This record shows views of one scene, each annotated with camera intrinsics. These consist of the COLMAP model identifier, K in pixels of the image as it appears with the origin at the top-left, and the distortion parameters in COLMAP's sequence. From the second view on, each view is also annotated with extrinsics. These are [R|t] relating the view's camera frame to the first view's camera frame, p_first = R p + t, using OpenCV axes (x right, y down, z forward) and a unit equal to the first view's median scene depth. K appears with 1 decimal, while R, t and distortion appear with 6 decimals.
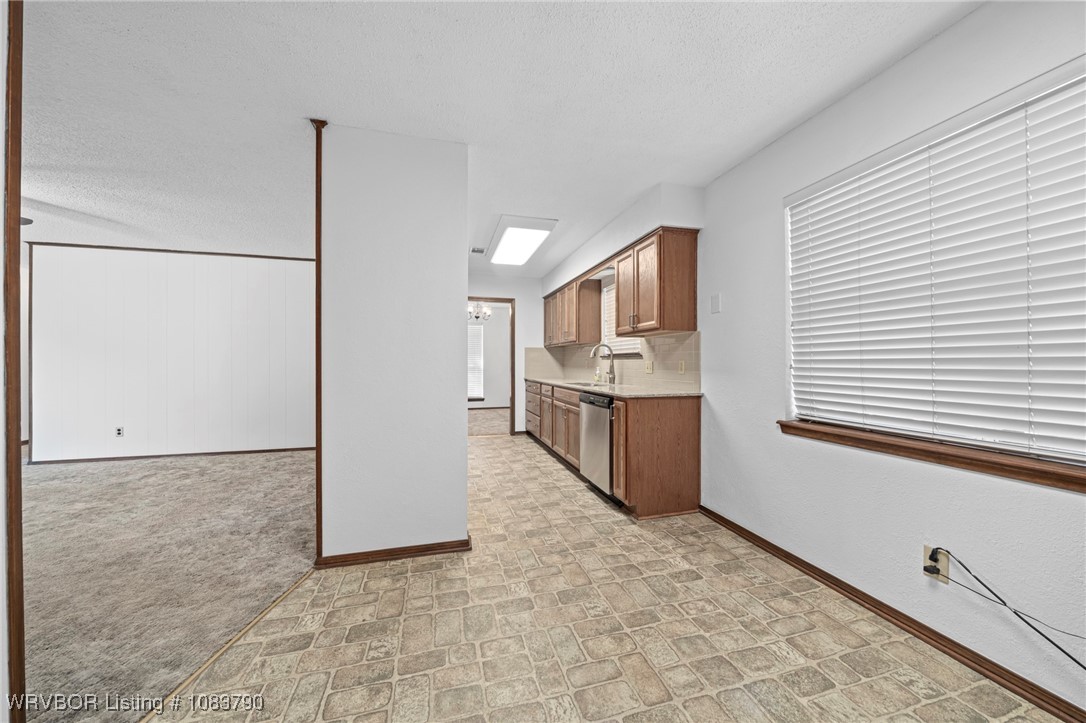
lens RADIAL K [[372.1, 0, 536.6], [0, 372.1, 367.9], [0, 0, 1]] dist [-0.007324, 0.000481]
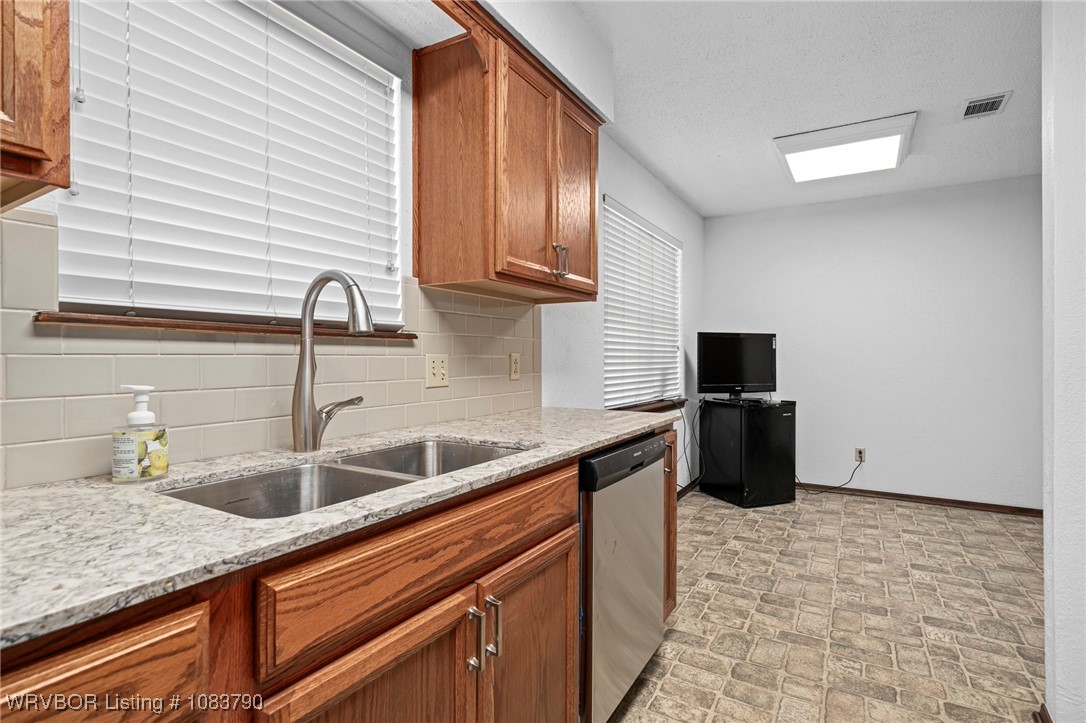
lens RADIAL K [[542.1, 0, 545.4], [0, 542.1, 358.9], [0, 0, 1]] dist [0.012385, 0.000768]
pose [[-0.707513, 0.000340, 0.706700, -0.118532], [0.010988, 0.999884, 0.010520, -0.013415], [-0.706615, 0.015208, -0.707435, 0.999553]]
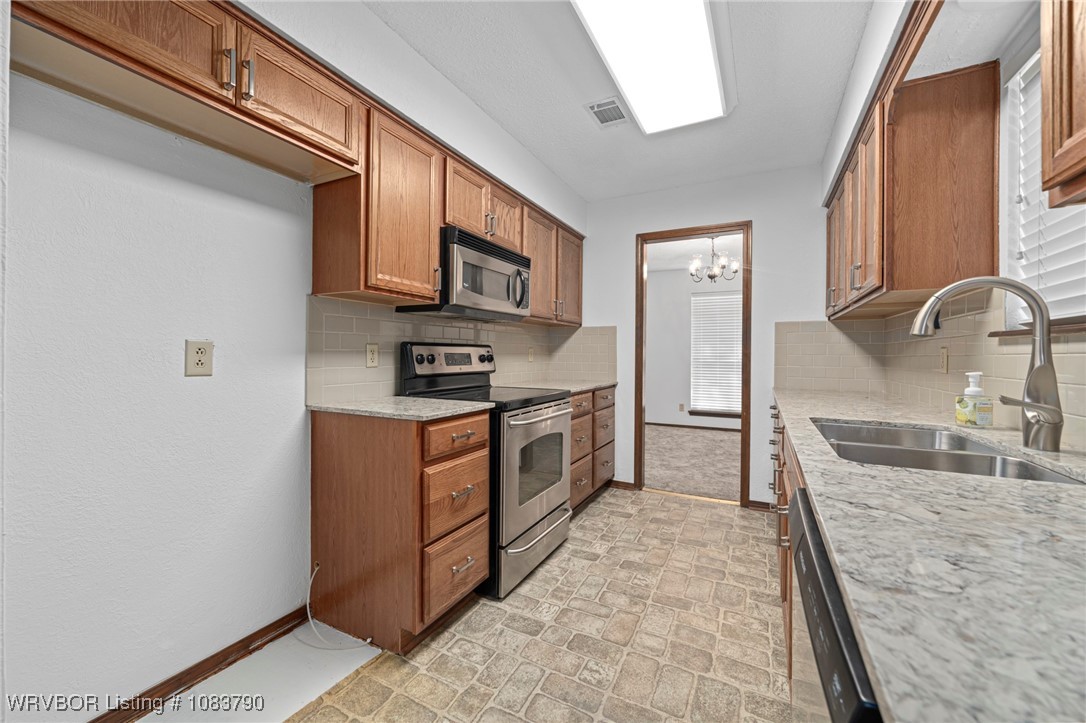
lens RADIAL K [[419.5, 0, 544.6], [0, 419.5, 356.4], [0, 0, 1]] dist [-0.000999, -0.000484]
pose [[0.745847, 0.010242, -0.666038, 0.128499], [-0.017983, 0.999827, -0.004762, -0.006451], [0.665874, 0.015529, 0.745902, 0.535649]]
